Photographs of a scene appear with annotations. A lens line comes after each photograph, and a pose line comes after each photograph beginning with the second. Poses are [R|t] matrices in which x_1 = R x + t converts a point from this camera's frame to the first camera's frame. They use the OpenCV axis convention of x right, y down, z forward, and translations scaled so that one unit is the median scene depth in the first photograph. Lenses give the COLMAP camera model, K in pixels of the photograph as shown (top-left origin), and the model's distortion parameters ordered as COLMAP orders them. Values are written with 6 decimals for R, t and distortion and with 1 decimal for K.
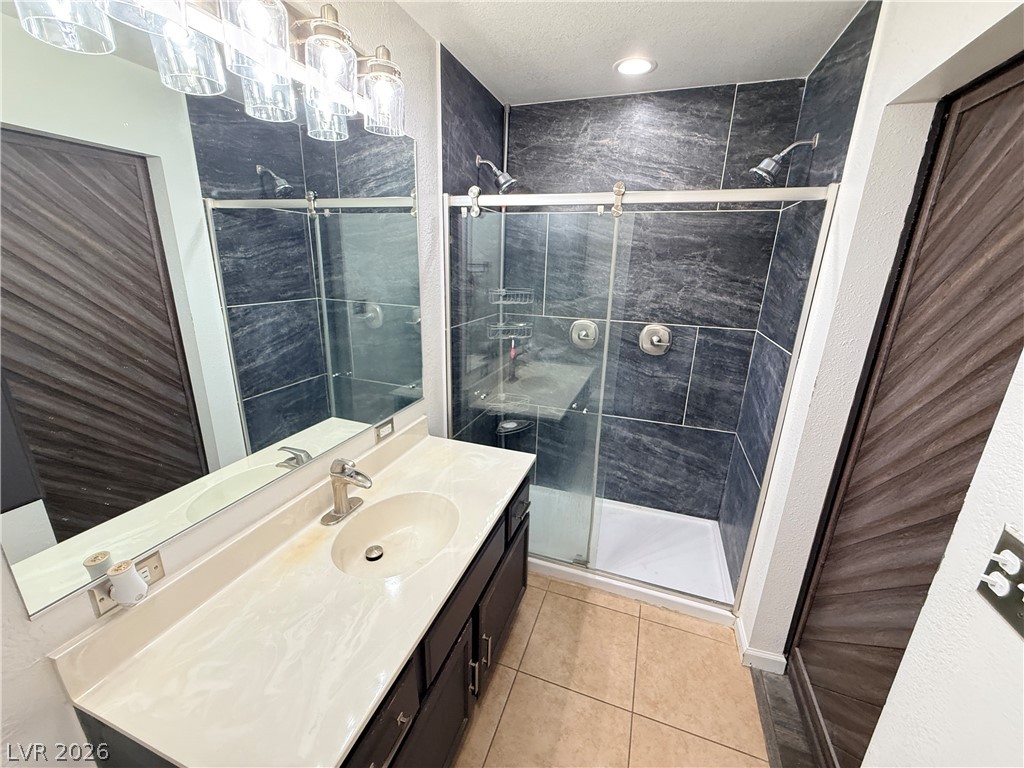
lens RADIAL K [[410.4, 0, 511.6], [0, 410.4, 384.8], [0, 0, 1]] dist [0.001361, -0.000323]
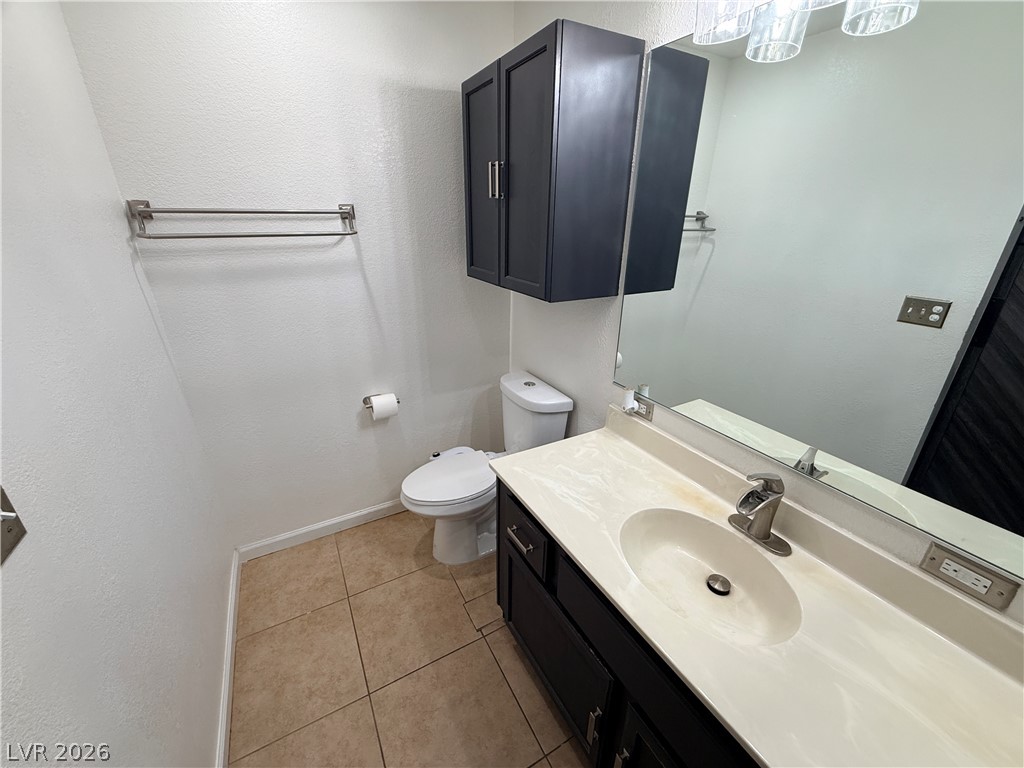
lens RADIAL K [[410.4, 0, 511.9], [0, 410.4, 383.4], [0, 0, 1]] dist [0.001361, -0.000323]
pose [[-0.664435, 0.261947, -0.699935, 0.437517], [-0.231451, 0.818392, 0.525990, -0.273182], [0.710603, 0.511487, -0.483141, 0.943790]]
